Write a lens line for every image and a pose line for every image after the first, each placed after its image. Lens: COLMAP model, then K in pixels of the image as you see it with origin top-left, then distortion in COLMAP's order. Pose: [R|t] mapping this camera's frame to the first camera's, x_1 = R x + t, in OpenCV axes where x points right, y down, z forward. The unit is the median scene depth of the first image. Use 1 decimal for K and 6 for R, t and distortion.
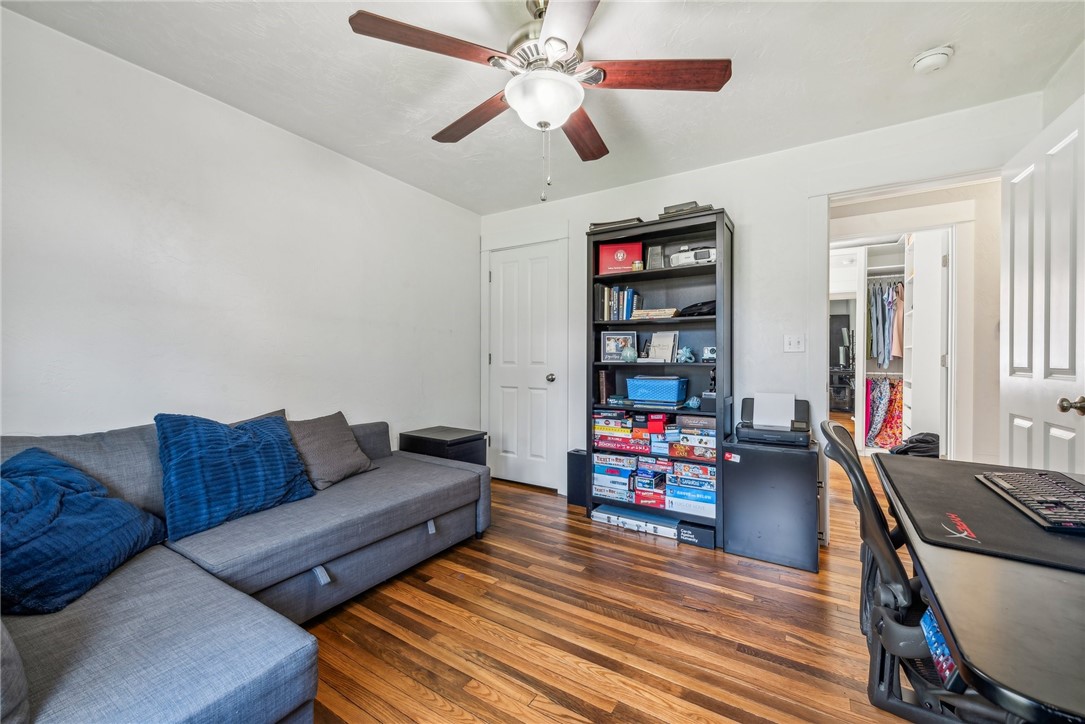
lens RADIAL K [[434.1, 0, 548.6], [0, 434.1, 360.7], [0, 0, 1]] dist [0.001641, -0.000089]
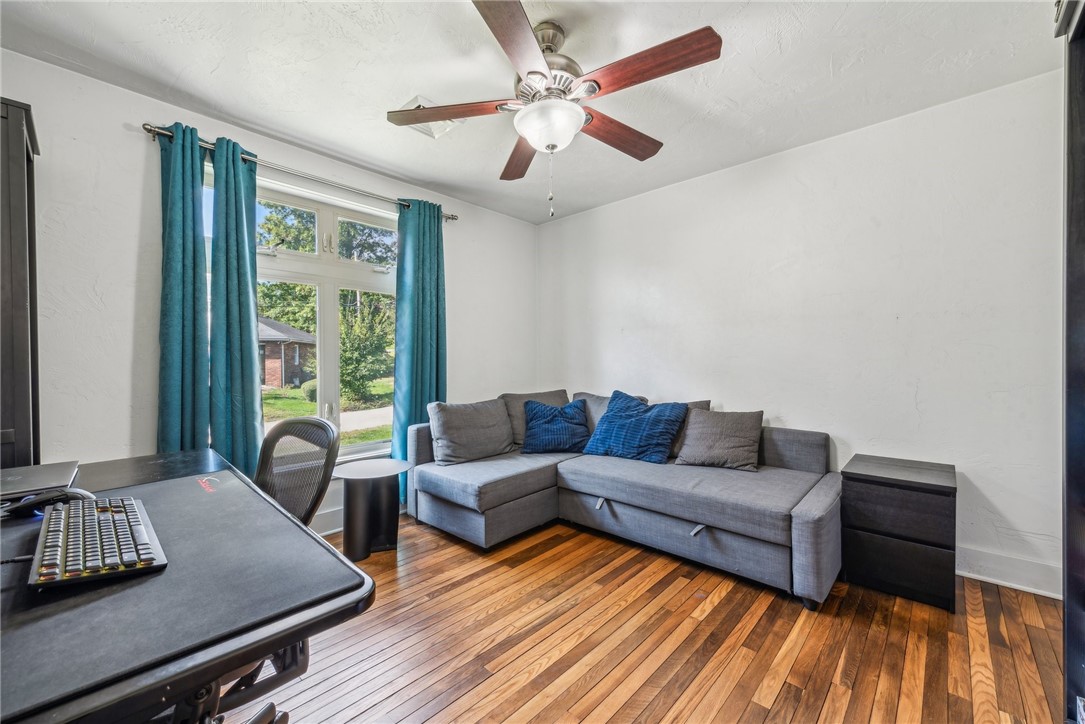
lens RADIAL K [[434.1, 0, 544.5], [0, 434.1, 361.9], [0, 0, 1]] dist [0.001641, -0.000089]
pose [[-0.198012, 0.002821, -0.980195, 0.749729], [-0.002606, 0.999991, 0.003404, -0.001765], [0.980196, 0.003228, -0.198003, 0.838182]]
